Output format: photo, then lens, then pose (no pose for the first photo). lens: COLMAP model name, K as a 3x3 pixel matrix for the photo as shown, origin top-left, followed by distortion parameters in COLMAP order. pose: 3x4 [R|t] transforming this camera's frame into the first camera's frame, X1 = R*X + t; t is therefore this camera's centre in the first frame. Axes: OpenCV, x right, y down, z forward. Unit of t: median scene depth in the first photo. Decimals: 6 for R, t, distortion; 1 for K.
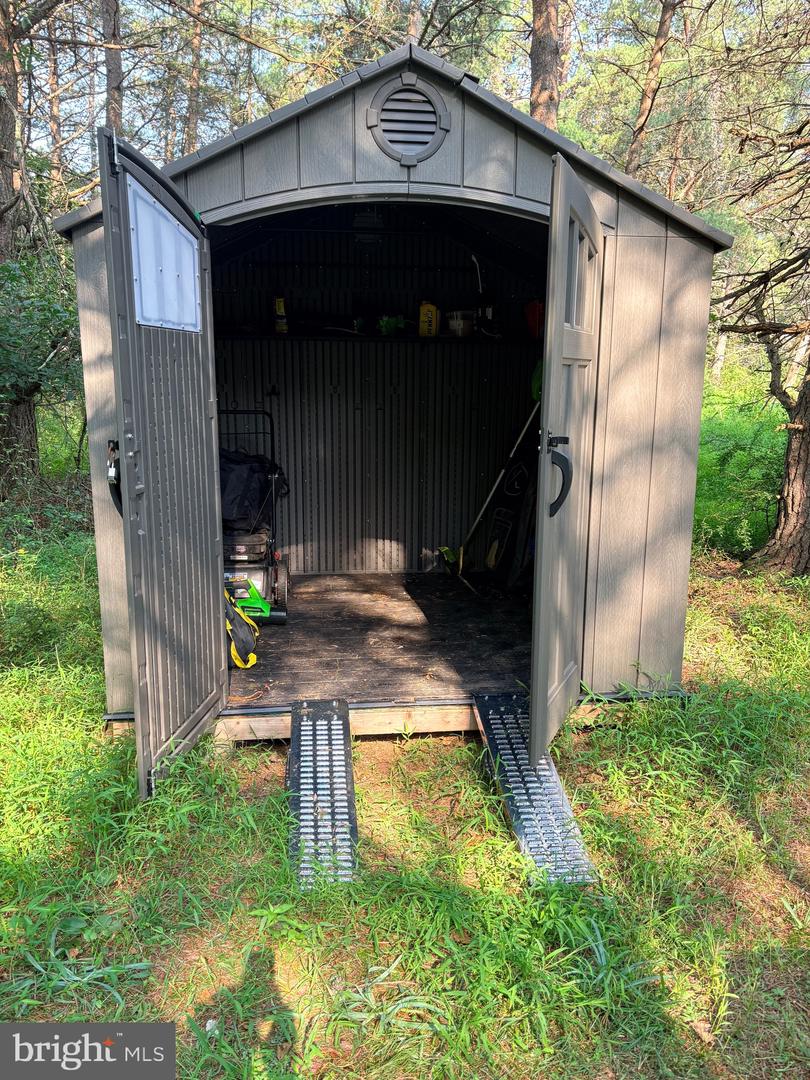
lens RADIAL K [[811.7, 0, 406.7], [0, 811.7, 543.6], [0, 0, 1]] dist [0.024759, -0.000179]
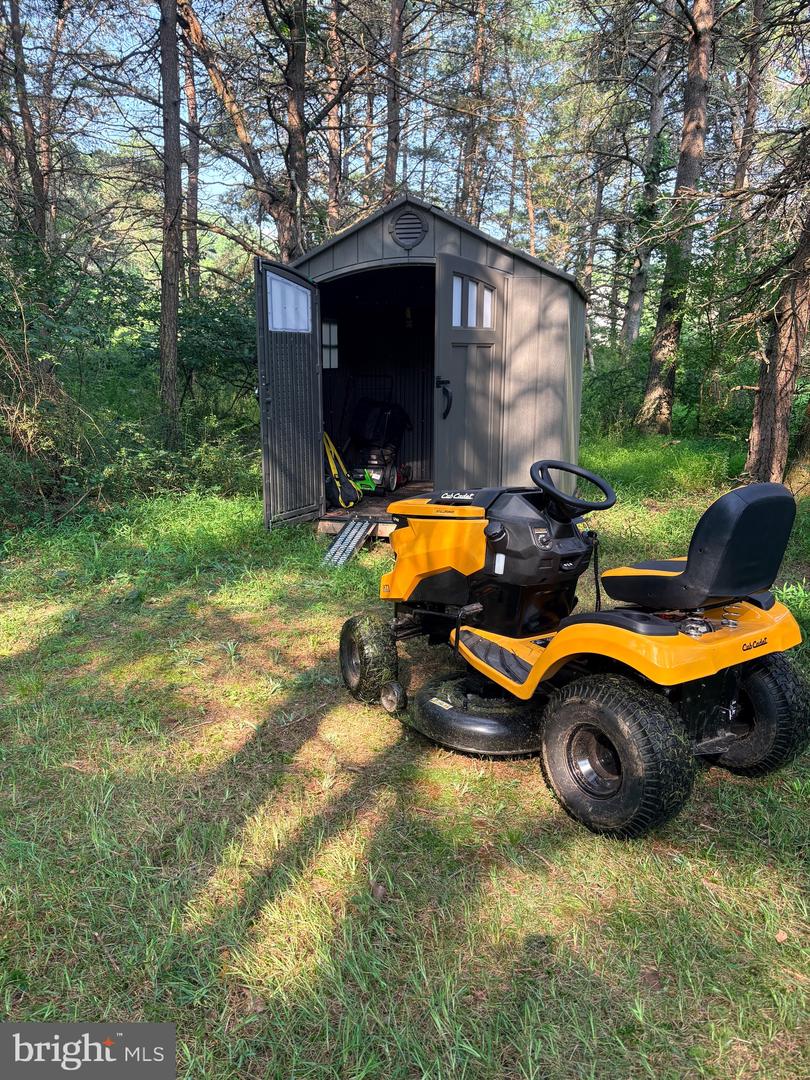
lens RADIAL K [[811.7, 0, 403.1], [0, 811.7, 537.8], [0, 0, 1]] dist [0.024759, -0.000179]
pose [[0.930360, 0.070899, -0.359728, 0.733221], [-0.068078, 0.997469, 0.020524, 0.208990], [0.360272, 0.005395, 0.932832, -0.862609]]
